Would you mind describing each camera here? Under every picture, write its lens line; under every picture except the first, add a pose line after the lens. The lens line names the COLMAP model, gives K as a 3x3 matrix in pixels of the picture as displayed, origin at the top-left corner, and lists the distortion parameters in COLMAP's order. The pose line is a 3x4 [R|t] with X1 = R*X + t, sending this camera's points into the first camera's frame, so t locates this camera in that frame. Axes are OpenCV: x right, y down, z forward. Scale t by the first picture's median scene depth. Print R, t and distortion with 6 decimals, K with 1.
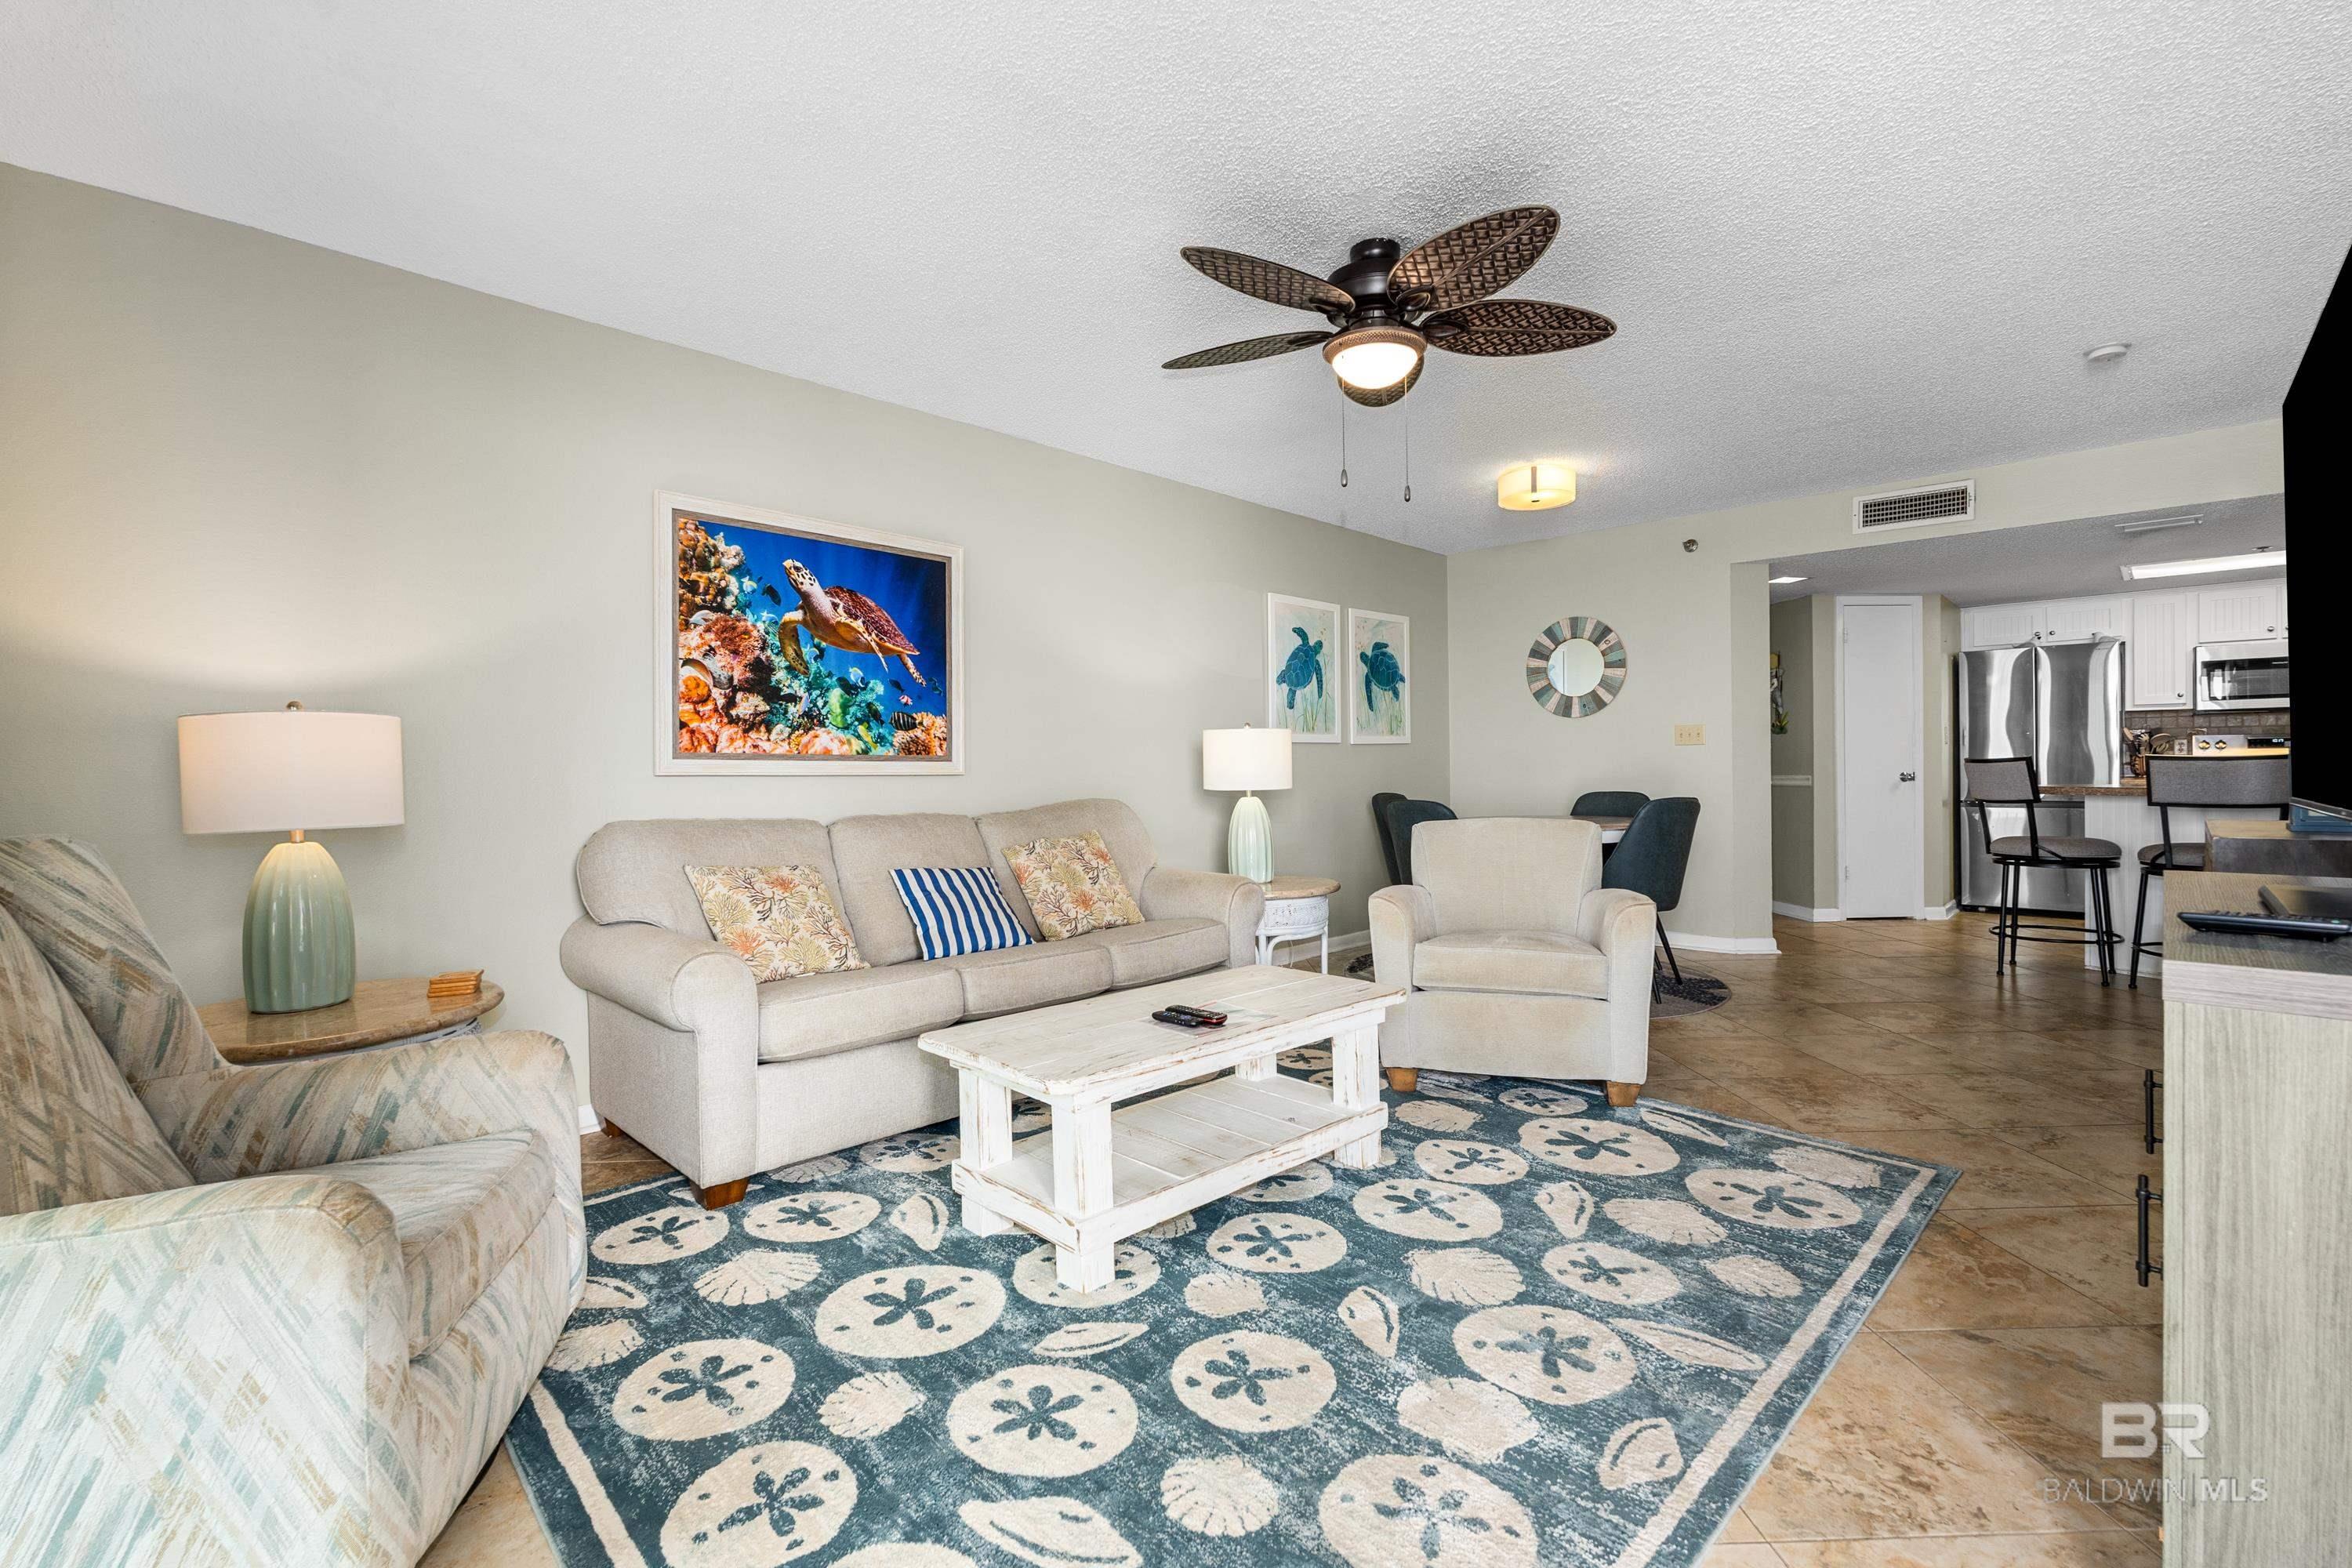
lens RADIAL K [[1041.6, 0, 1165.1], [0, 1041.6, 773.6], [0, 0, 1]] dist [-0.003715, 0.000561]
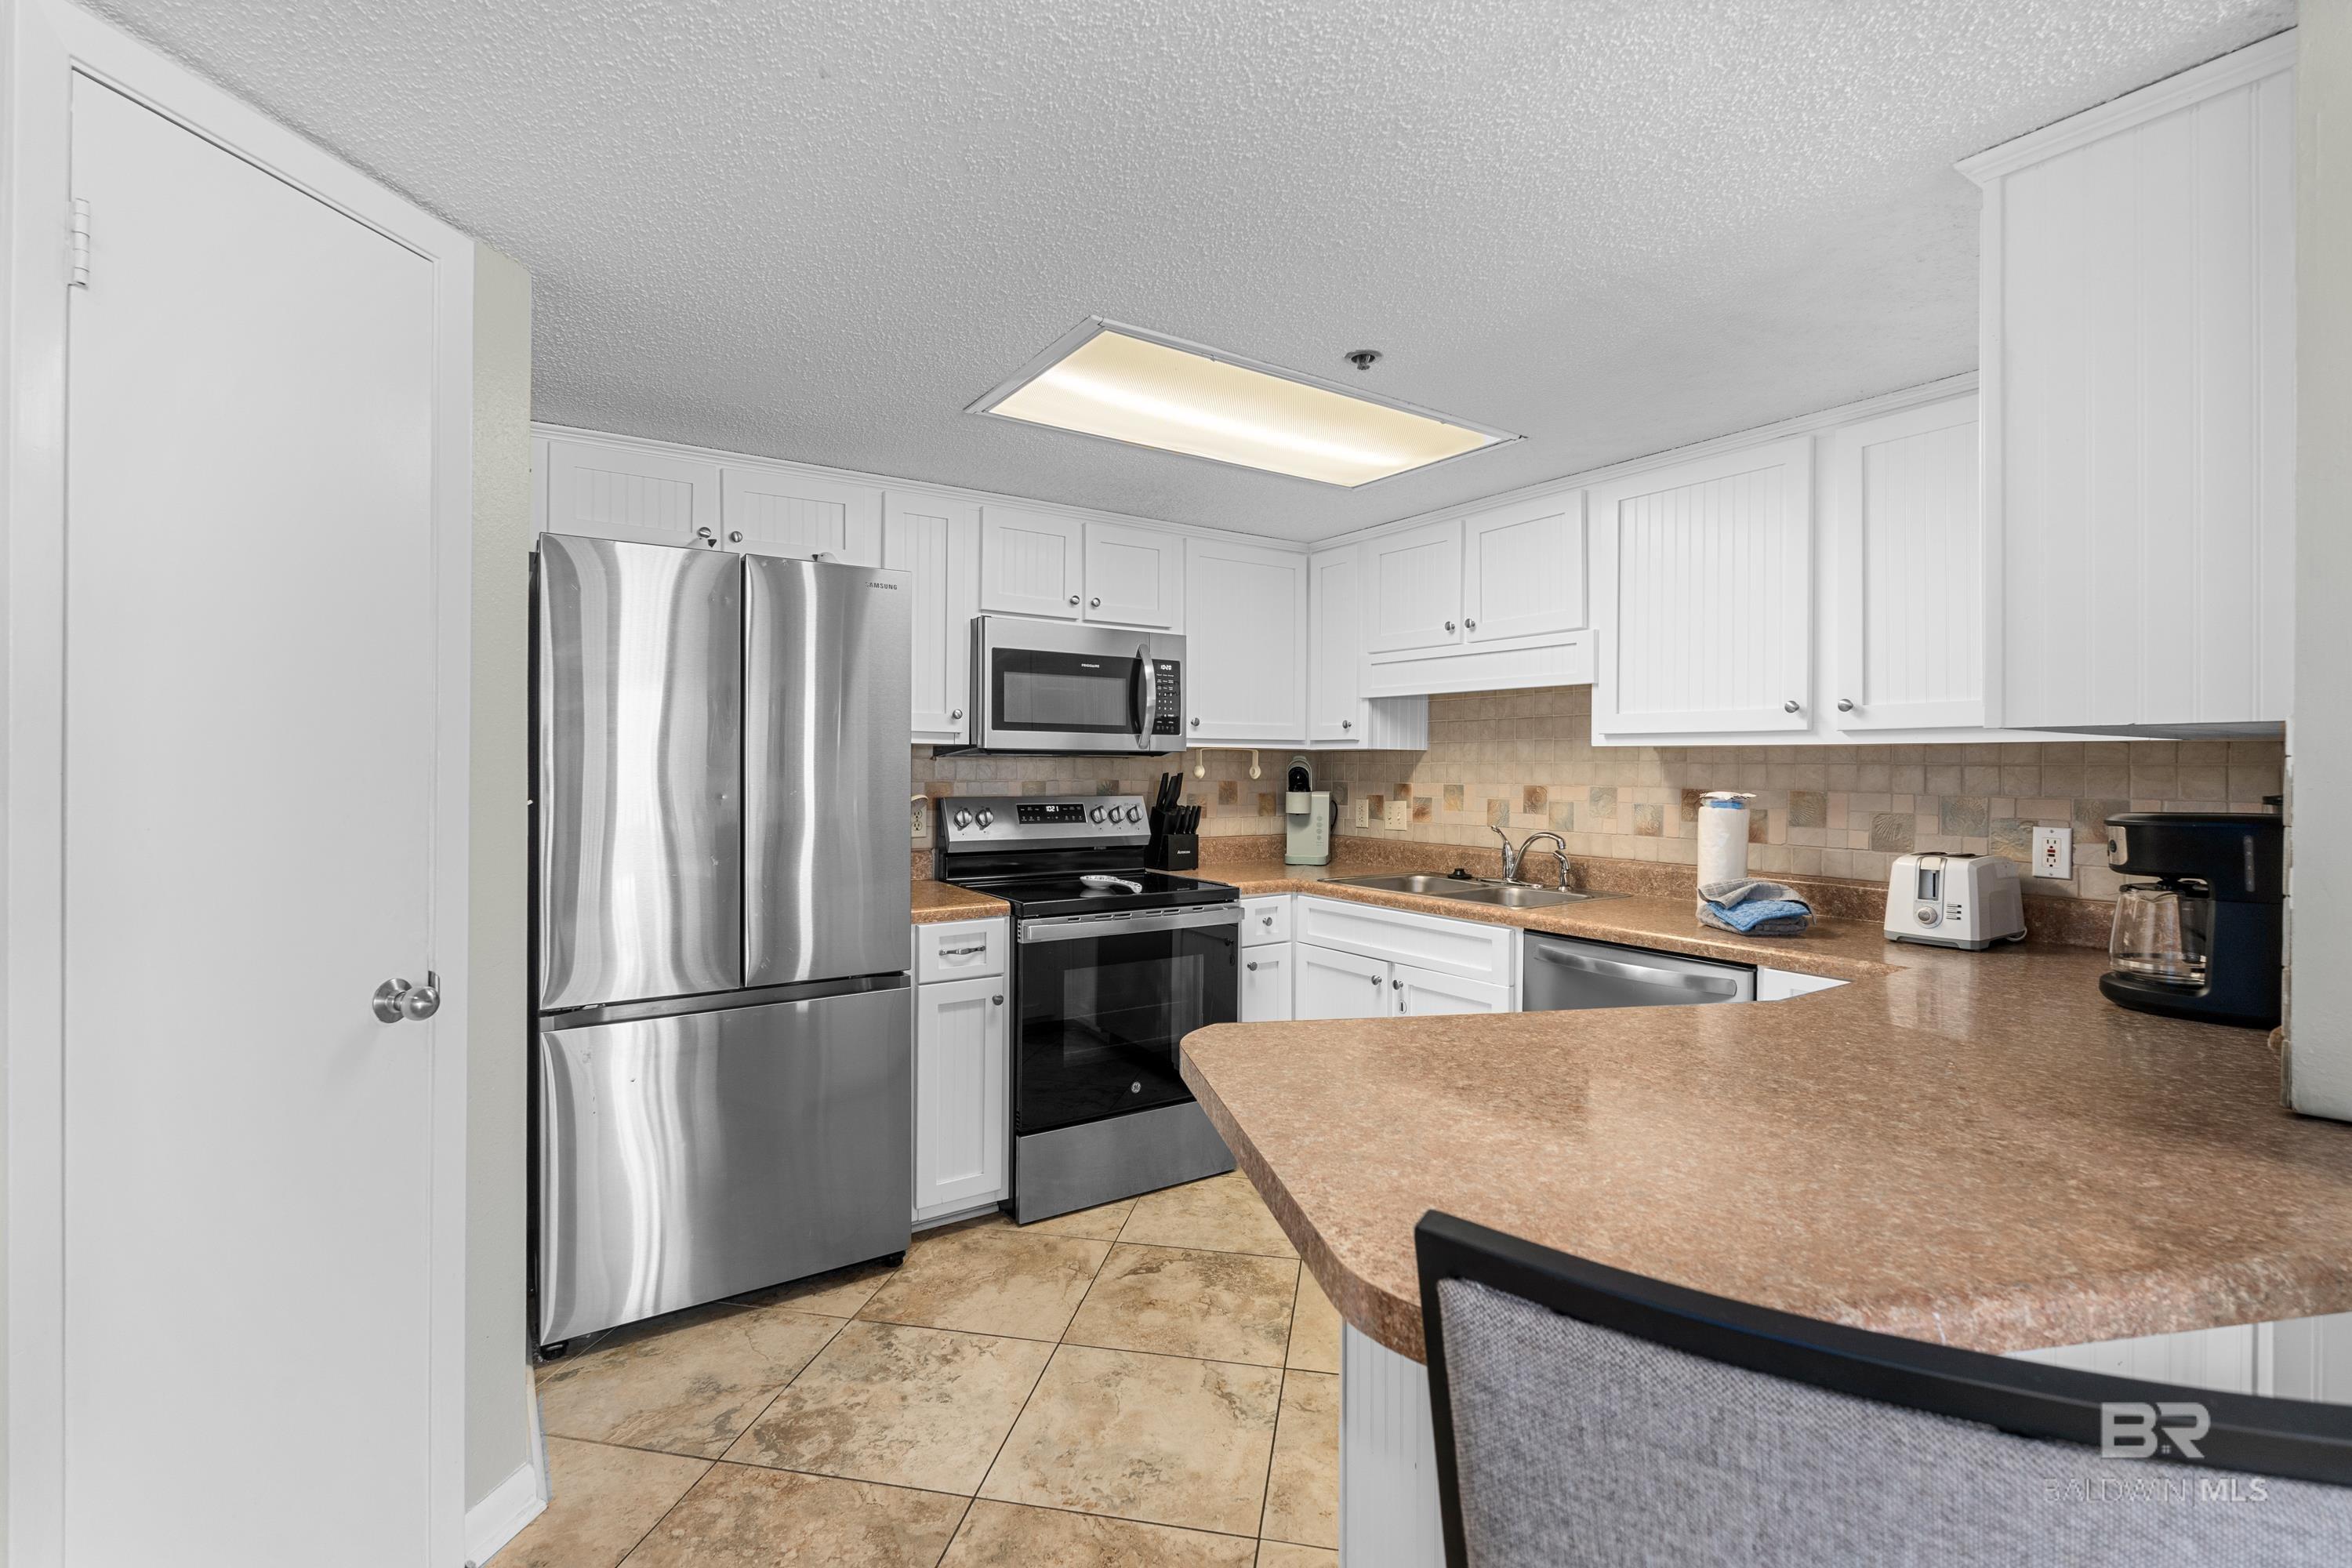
lens RADIAL K [[1041.6, 0, 1175.6], [0, 1041.6, 765.1], [0, 0, 1]] dist [-0.003715, 0.000561]
pose [[0.199427, 0.012283, 0.979836, 1.035542], [-0.000485, 0.999923, -0.012436, -0.091022], [-0.979913, 0.002004, 0.199417, 1.544021]]
